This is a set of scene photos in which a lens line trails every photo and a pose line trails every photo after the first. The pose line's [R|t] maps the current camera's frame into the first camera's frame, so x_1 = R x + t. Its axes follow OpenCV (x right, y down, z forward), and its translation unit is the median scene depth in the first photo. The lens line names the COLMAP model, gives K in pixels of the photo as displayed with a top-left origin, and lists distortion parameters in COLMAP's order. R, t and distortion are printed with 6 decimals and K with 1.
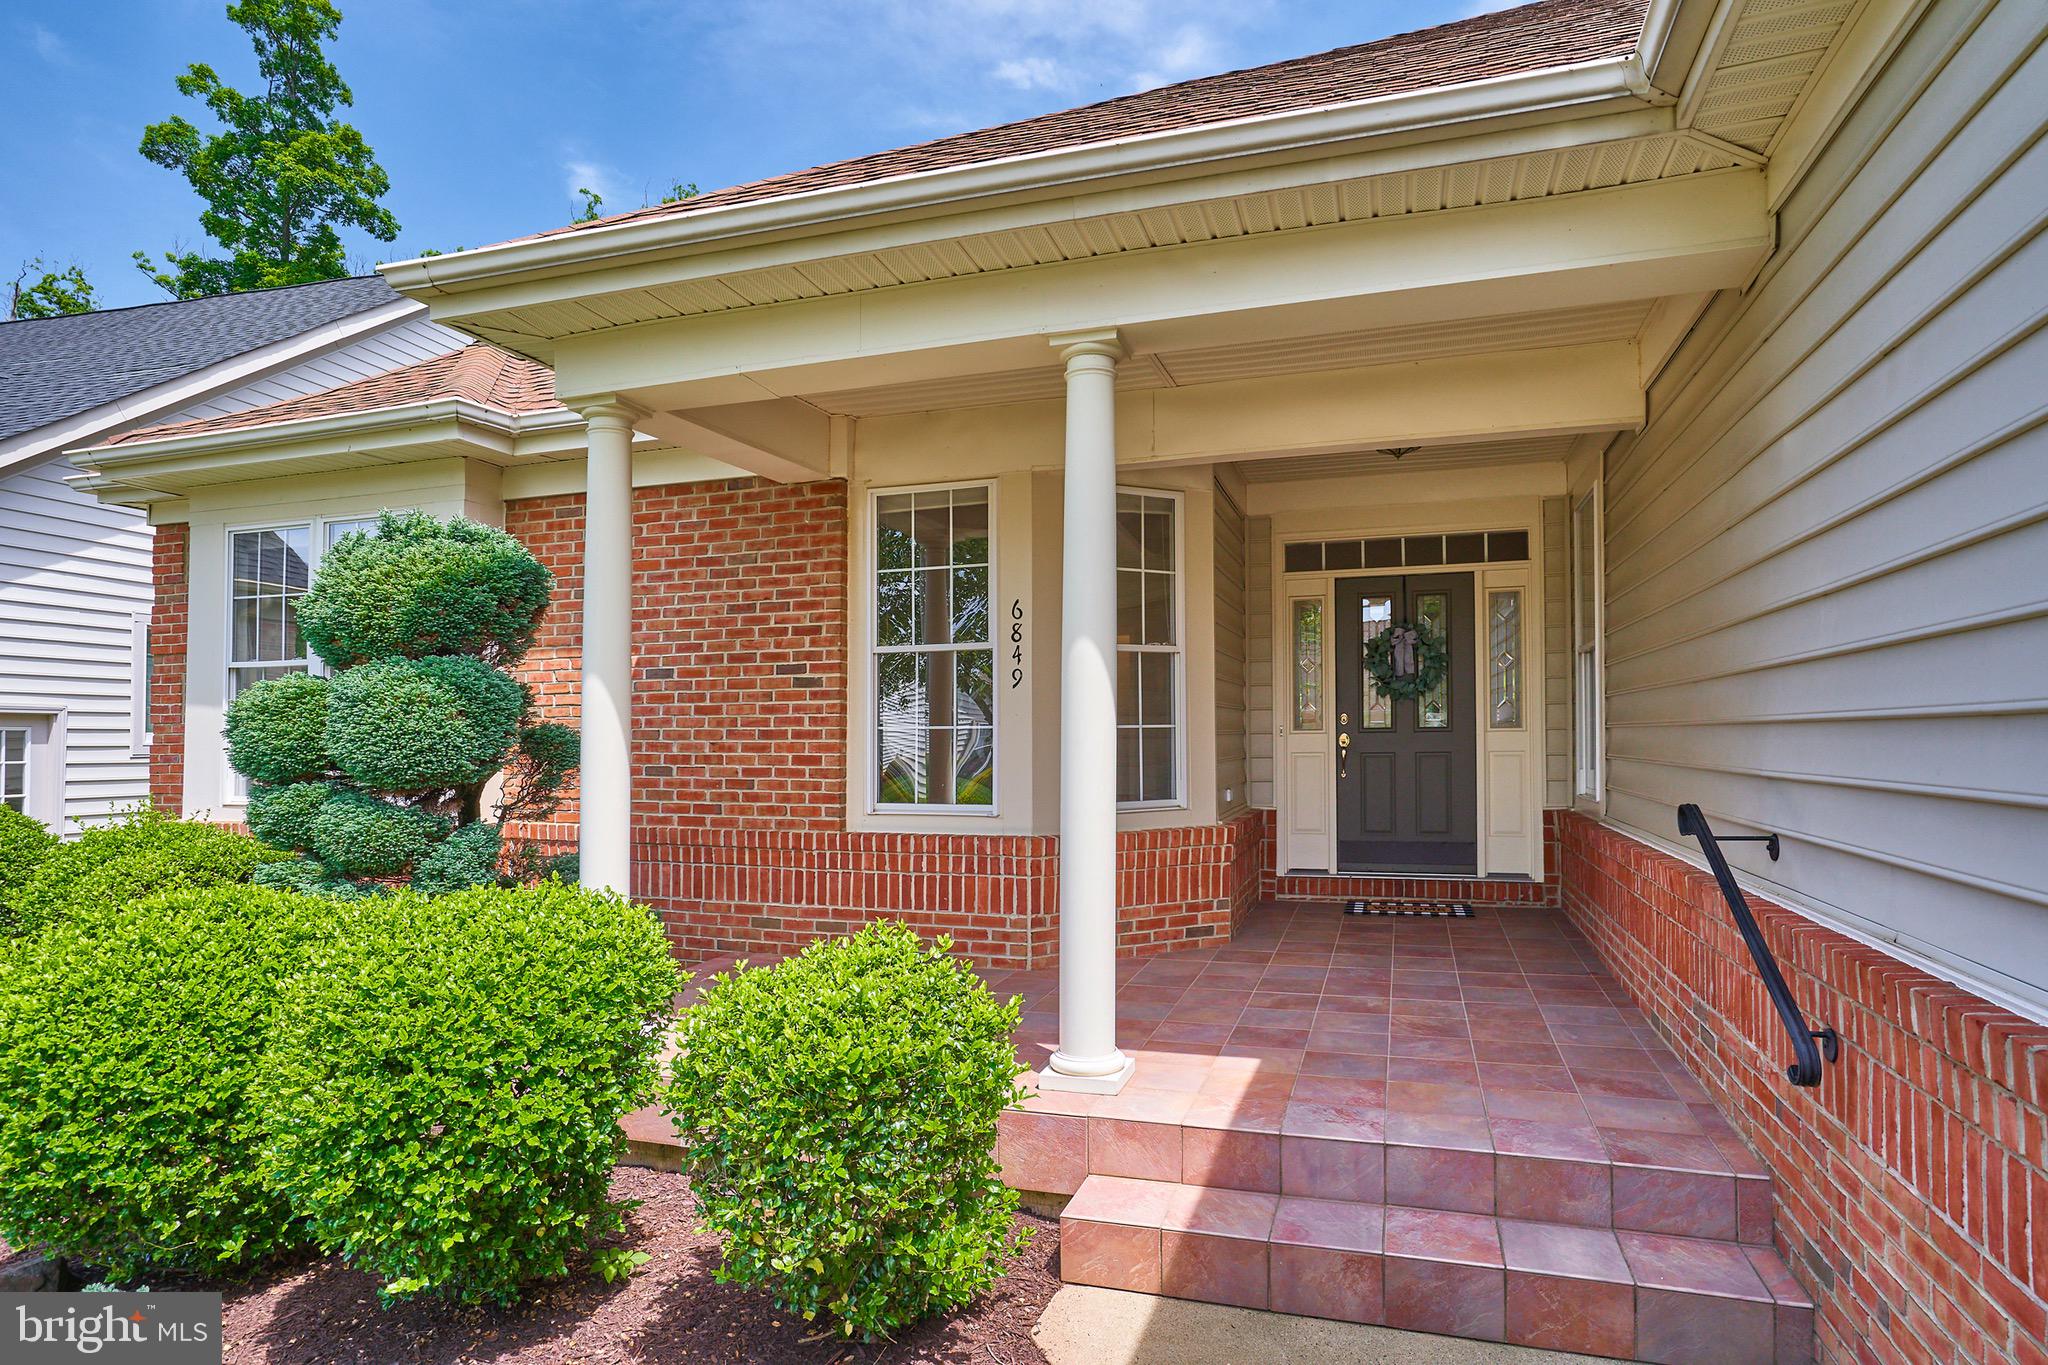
lens RADIAL K [[1150.5, 0, 1020.3], [0, 1150.5, 689.0], [0, 0, 1]] dist [-0.006625, -0.000273]
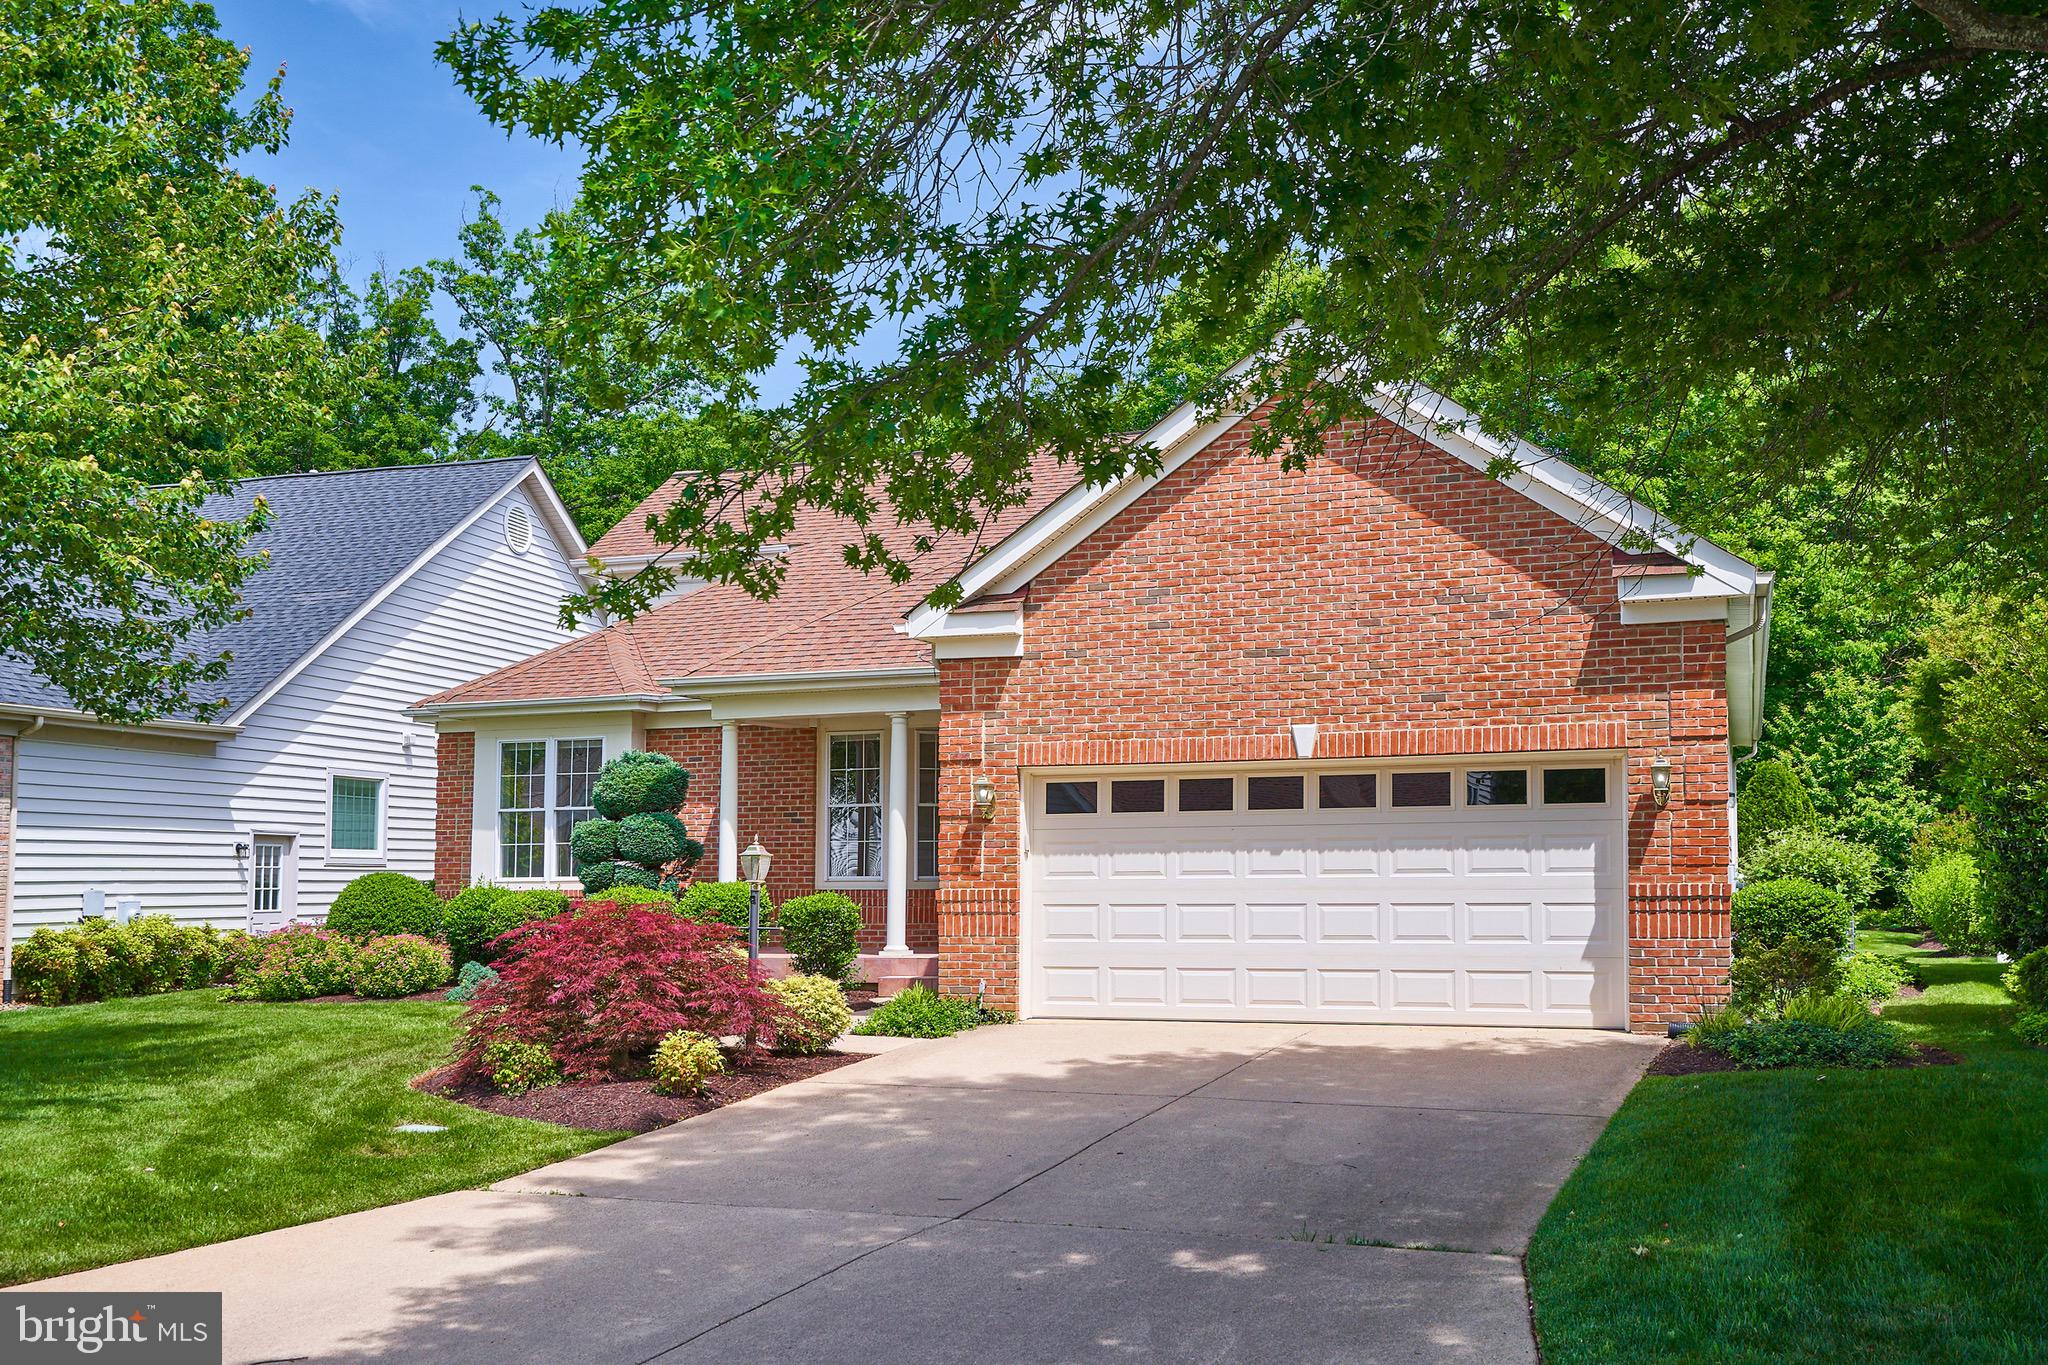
lens RADIAL K [[1953.6, 0, 1025.5], [0, 1953.6, 688.4], [0, 0, 1]] dist [0.010951, 0.000000]
pose [[0.999572, -0.000210, -0.029257, 0.357573], [-0.001453, 0.998385, -0.056796, -0.047445], [0.029222, 0.056814, 0.997957, -2.713081]]
